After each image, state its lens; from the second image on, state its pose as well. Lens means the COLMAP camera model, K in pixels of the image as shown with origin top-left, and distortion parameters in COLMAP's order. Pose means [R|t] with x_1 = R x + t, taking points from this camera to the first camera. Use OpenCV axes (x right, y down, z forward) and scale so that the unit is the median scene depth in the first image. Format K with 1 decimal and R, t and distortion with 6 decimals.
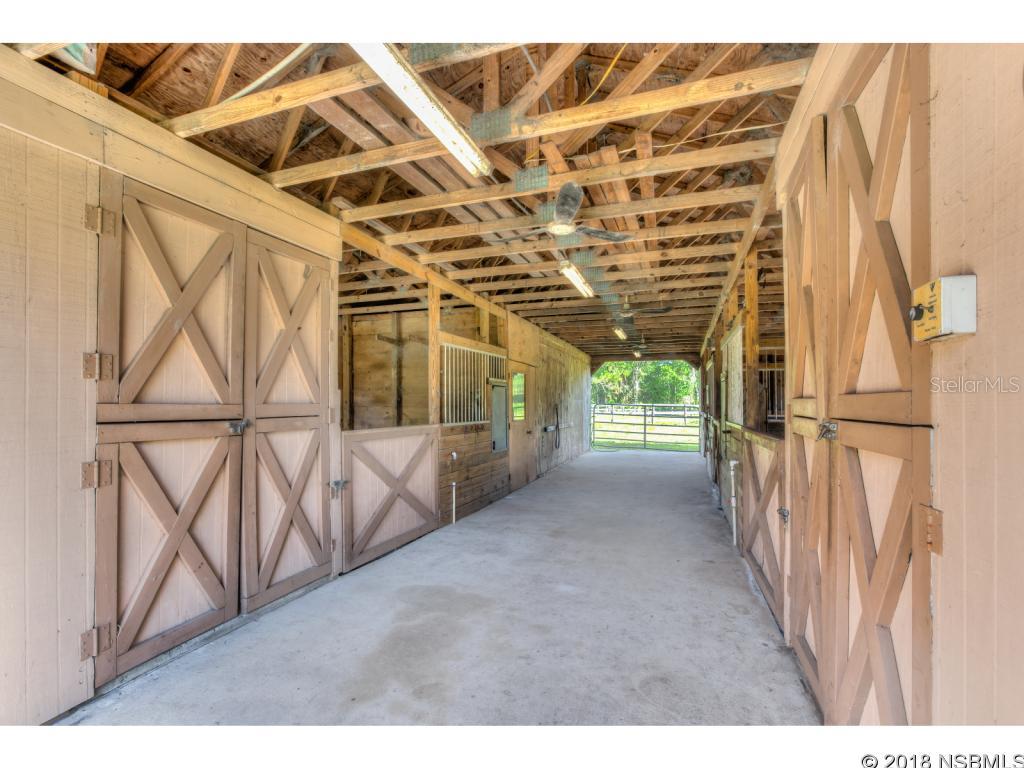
lens RADIAL K [[475.6, 0, 512.5], [0, 475.6, 393.1], [0, 0, 1]] dist [-0.030611, 0.015566]
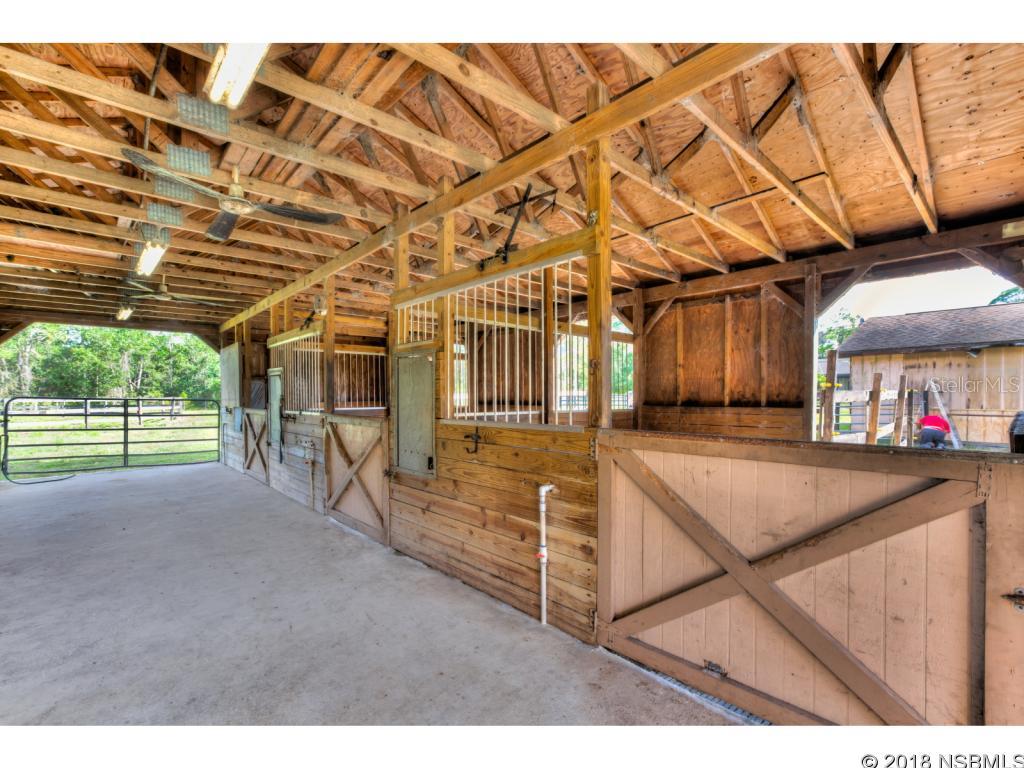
lens RADIAL K [[475.6, 0, 510.4], [0, 475.6, 392.4], [0, 0, 1]] dist [-0.030611, 0.015566]
pose [[0.476410, 0.004470, 0.879212, -0.025910], [-0.013991, 0.999899, 0.002498, 0.009155], [-0.879112, -0.013491, 0.476424, 0.253120]]
